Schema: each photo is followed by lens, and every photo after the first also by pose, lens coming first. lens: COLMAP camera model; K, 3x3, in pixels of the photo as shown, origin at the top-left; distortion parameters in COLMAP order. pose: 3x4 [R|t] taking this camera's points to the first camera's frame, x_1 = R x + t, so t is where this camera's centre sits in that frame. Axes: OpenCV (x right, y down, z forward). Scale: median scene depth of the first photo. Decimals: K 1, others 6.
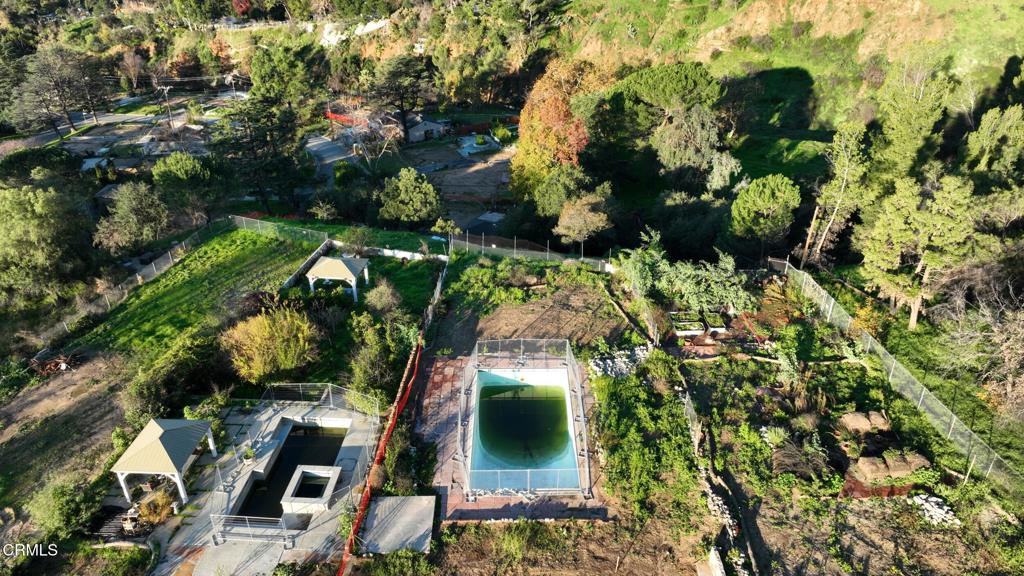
lens RADIAL K [[721.4, 0, 516.9], [0, 721.4, 285.5], [0, 0, 1]] dist [-0.001308, 0.022246]
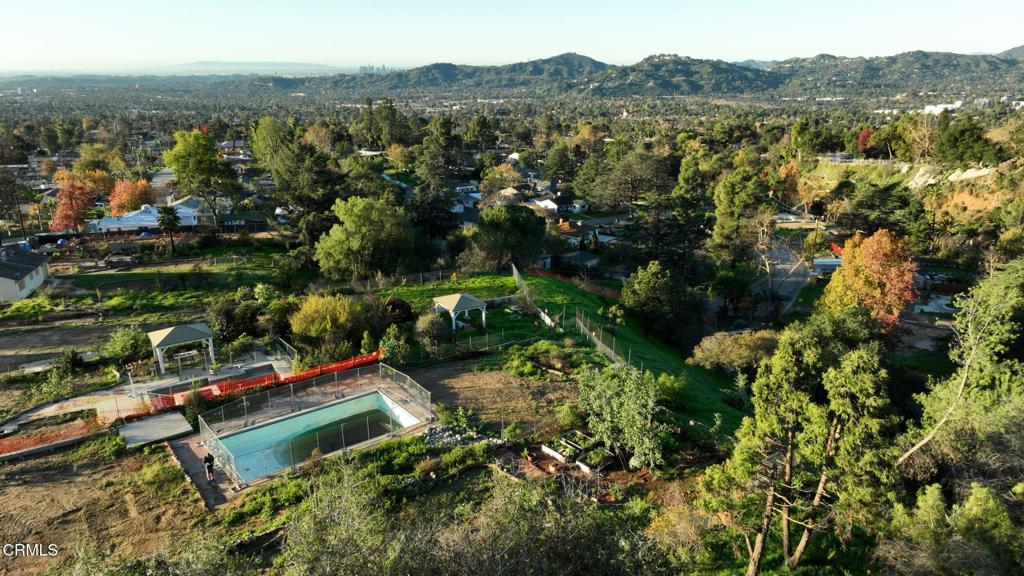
lens RADIAL K [[721.4, 0, 516.9], [0, 721.4, 285.5], [0, 0, 1]] dist [-0.001308, 0.022246]
pose [[0.608935, 0.236182, -0.757243, 0.605518], [-0.373914, 0.927393, -0.011430, -0.064878], [0.699562, 0.290103, 0.653034, 0.303513]]
